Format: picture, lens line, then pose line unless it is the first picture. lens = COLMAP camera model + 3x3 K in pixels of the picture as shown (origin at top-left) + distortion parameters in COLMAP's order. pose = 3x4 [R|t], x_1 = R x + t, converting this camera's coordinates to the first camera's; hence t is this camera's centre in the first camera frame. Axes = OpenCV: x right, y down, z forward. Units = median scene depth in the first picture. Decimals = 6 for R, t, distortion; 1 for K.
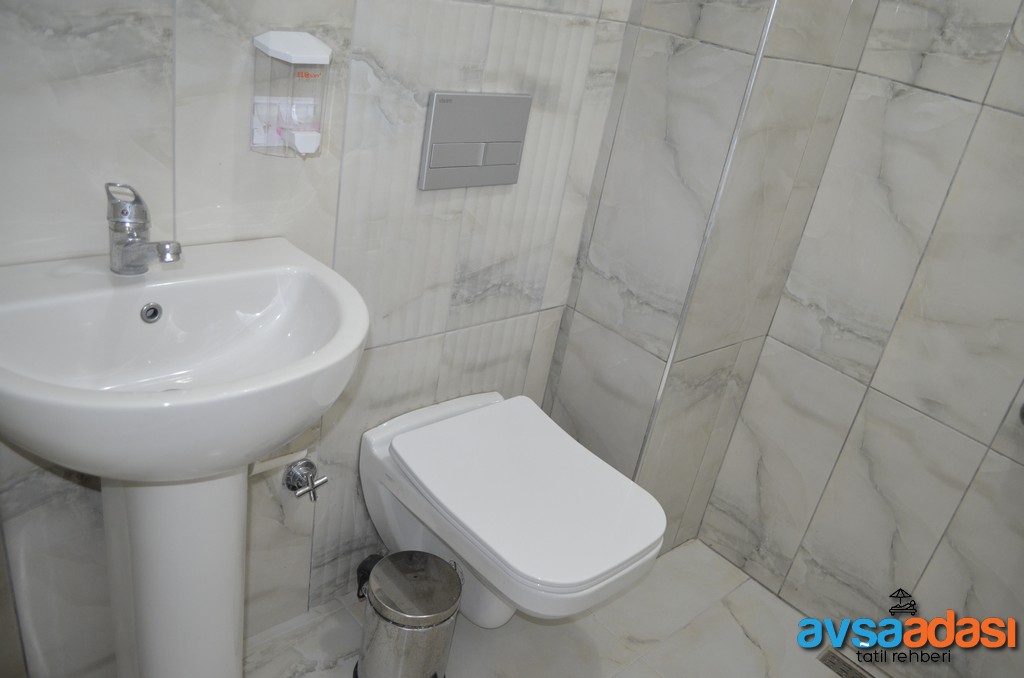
lens RADIAL K [[797.2, 0, 513.5], [0, 797.2, 339.8], [0, 0, 1]] dist [-0.078494, 0.004331]
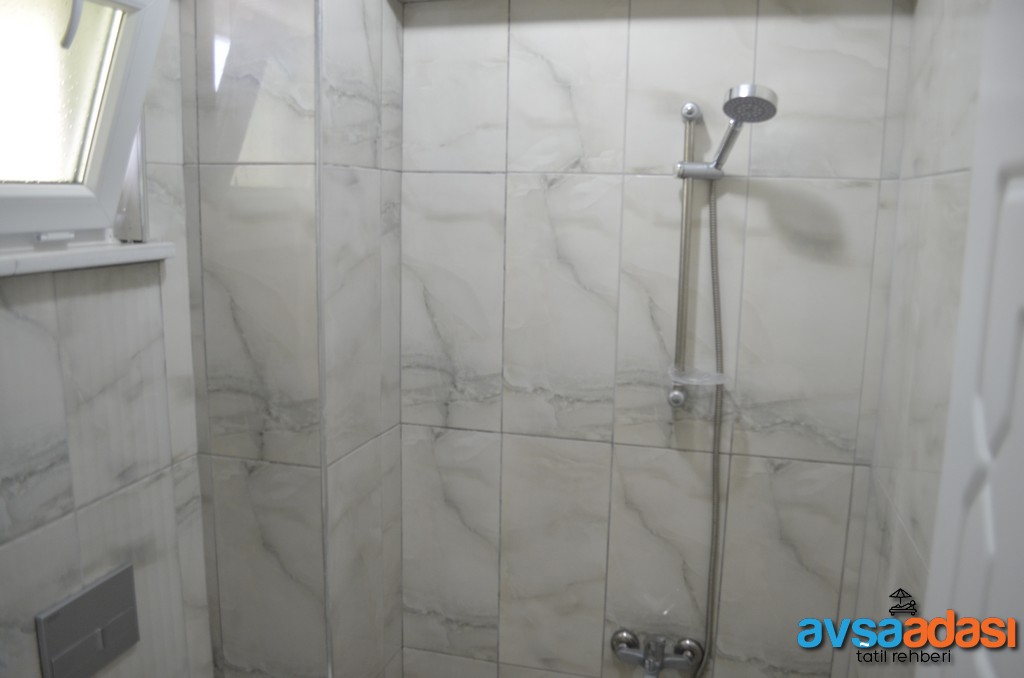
lens RADIAL K [[797.2, 0, 510.4], [0, 797.2, 337.6], [0, 0, 1]] dist [-0.078494, 0.004331]
pose [[0.833742, -0.245096, 0.494775, 0.005225], [0.351737, 0.926494, -0.133753, -0.253187], [-0.425624, 0.285546, 0.858666, -0.177915]]
